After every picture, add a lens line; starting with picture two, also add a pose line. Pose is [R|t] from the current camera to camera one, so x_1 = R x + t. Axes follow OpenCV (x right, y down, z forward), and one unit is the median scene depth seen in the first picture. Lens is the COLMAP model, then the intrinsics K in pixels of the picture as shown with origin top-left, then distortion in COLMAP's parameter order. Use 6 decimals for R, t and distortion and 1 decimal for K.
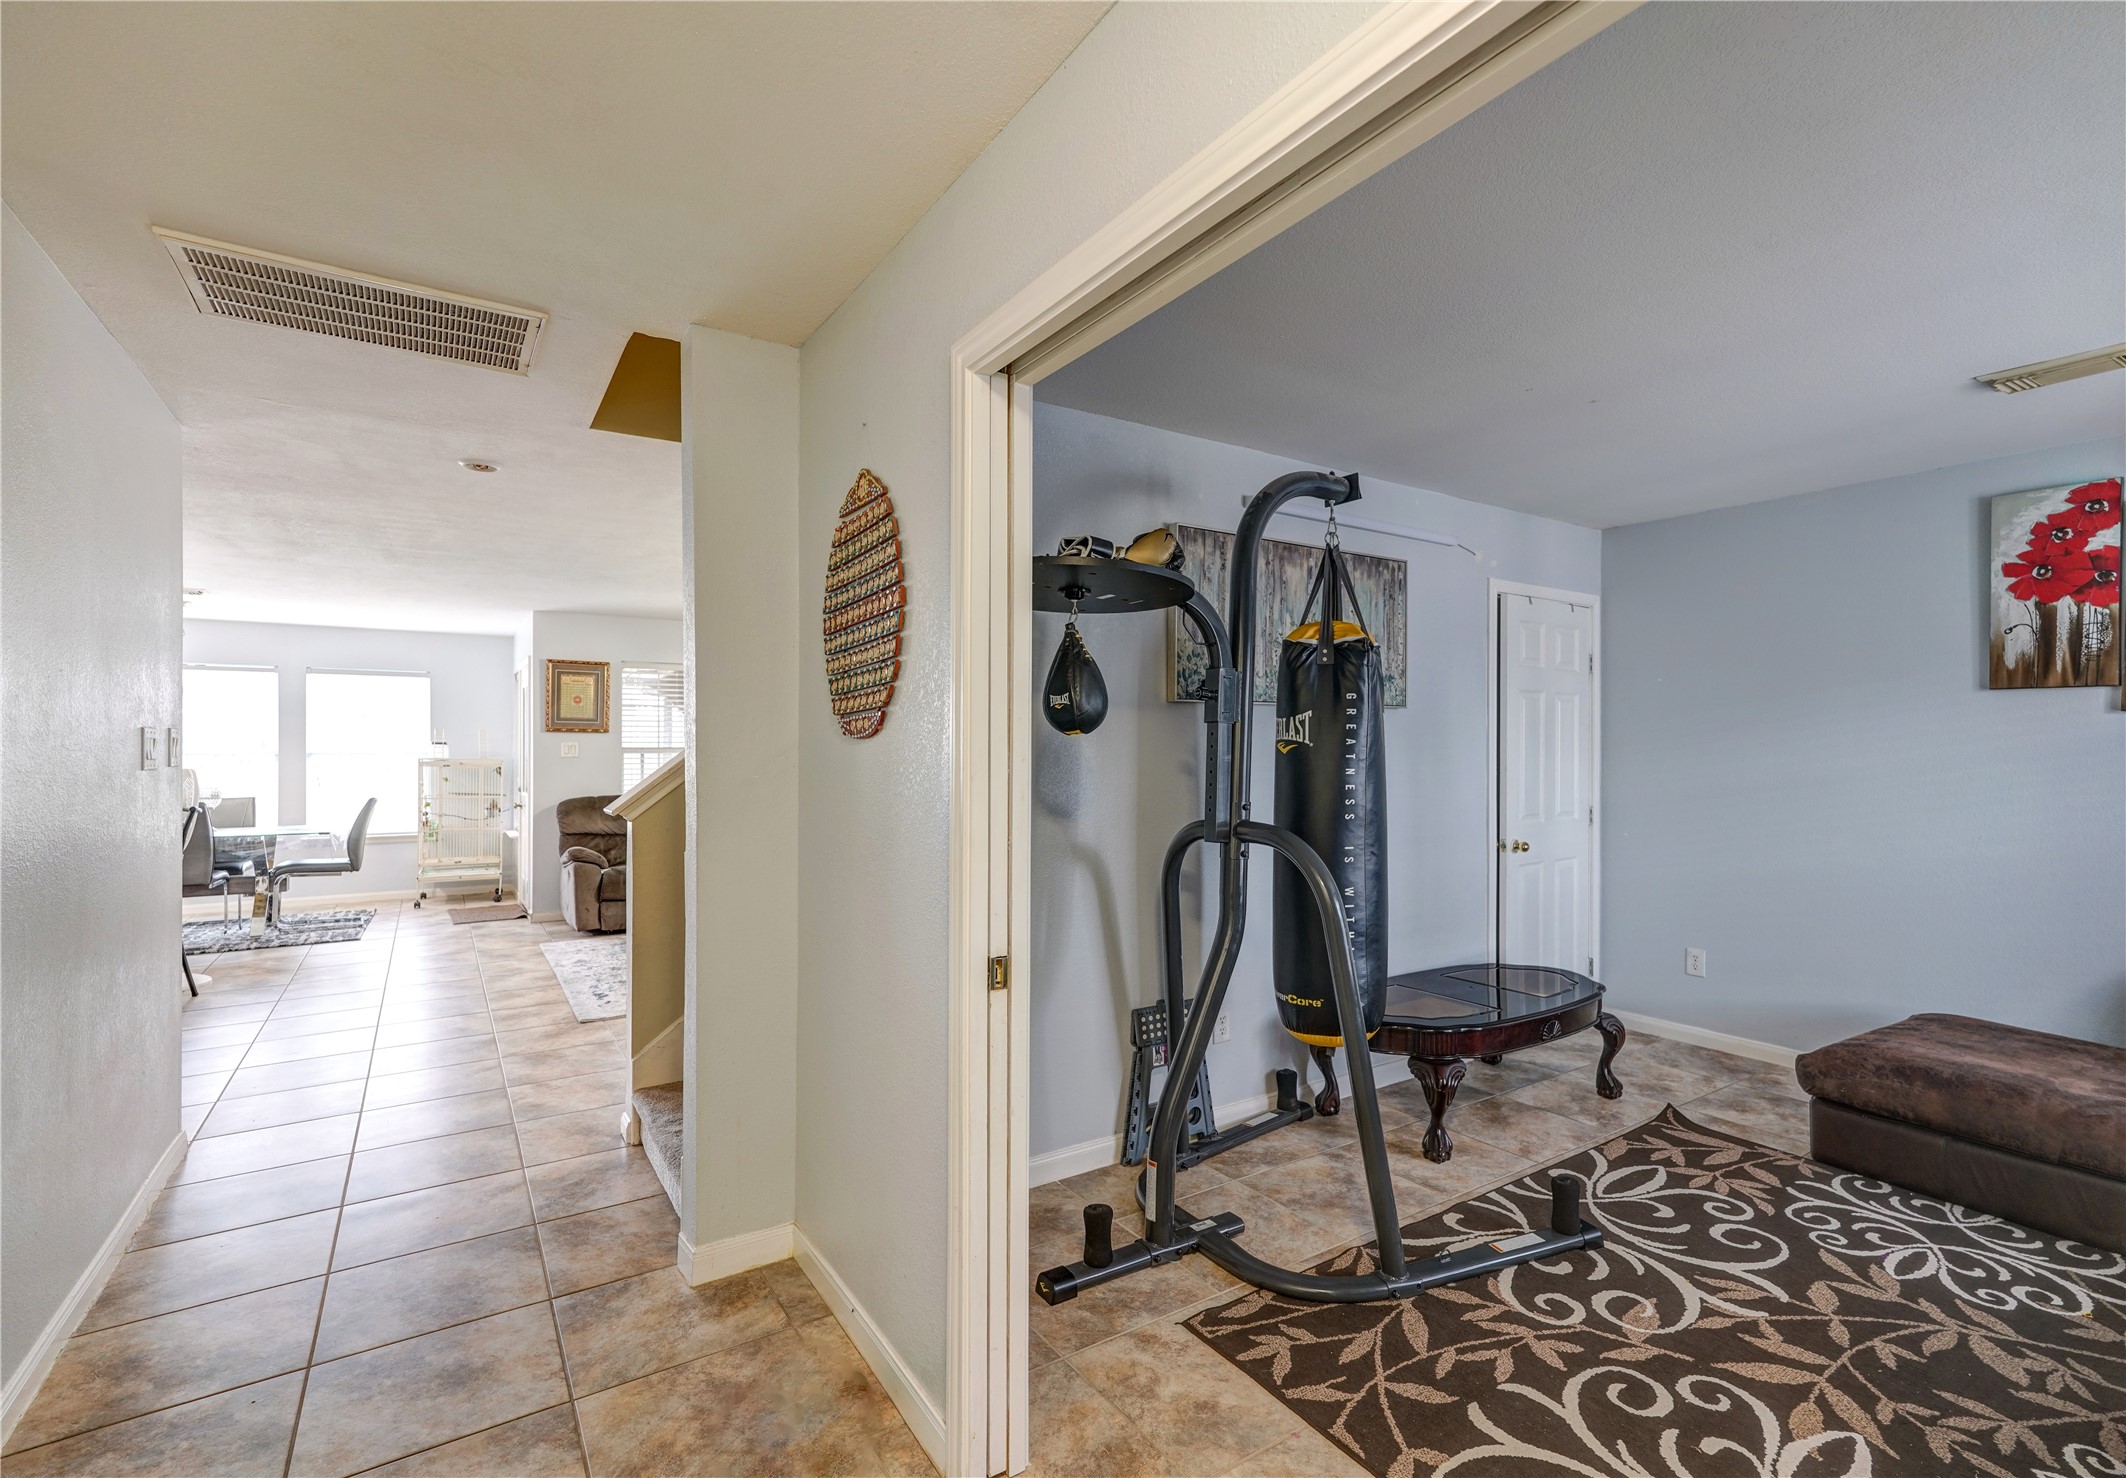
lens RADIAL K [[1015.0, 0, 1126.1], [0, 1015.0, 735.1], [0, 0, 1]] dist [0.021248, 0.001274]
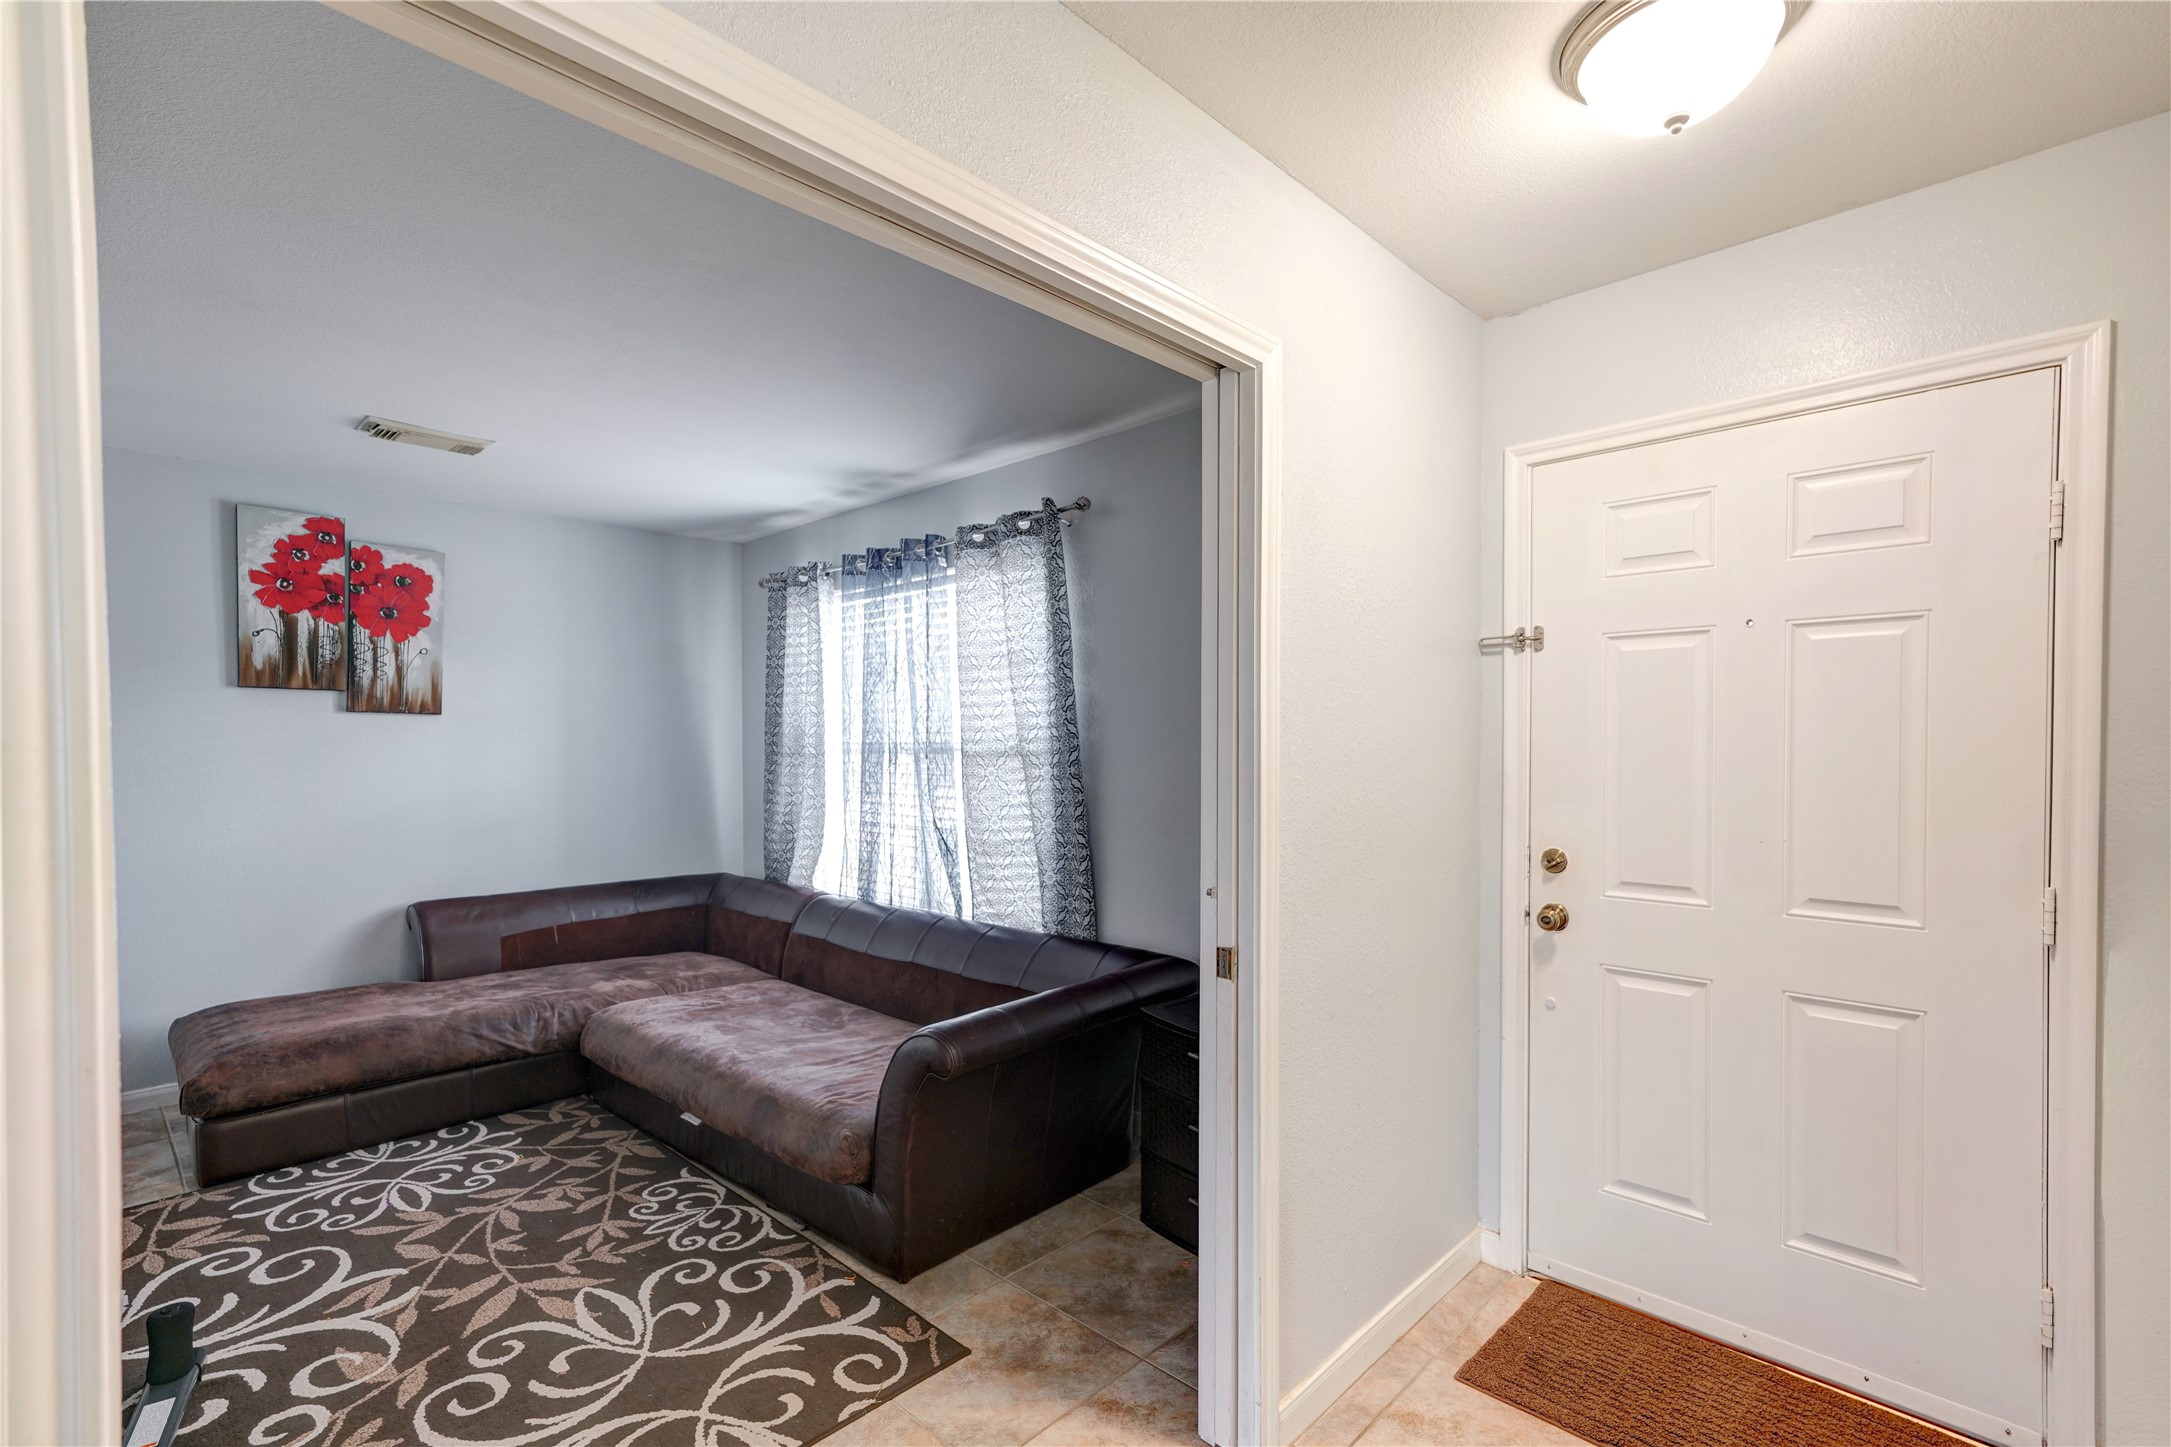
lens RADIAL K [[973.4, 0, 1081.7], [0, 973.4, 742.6], [0, 0, 1]] dist [-0.004592, 0.009909]
pose [[-0.203332, -0.000289, 0.979110, -0.397111], [-0.005858, 0.999982, -0.000921, 0.010688], [-0.979092, -0.005923, -0.203330, 0.462118]]
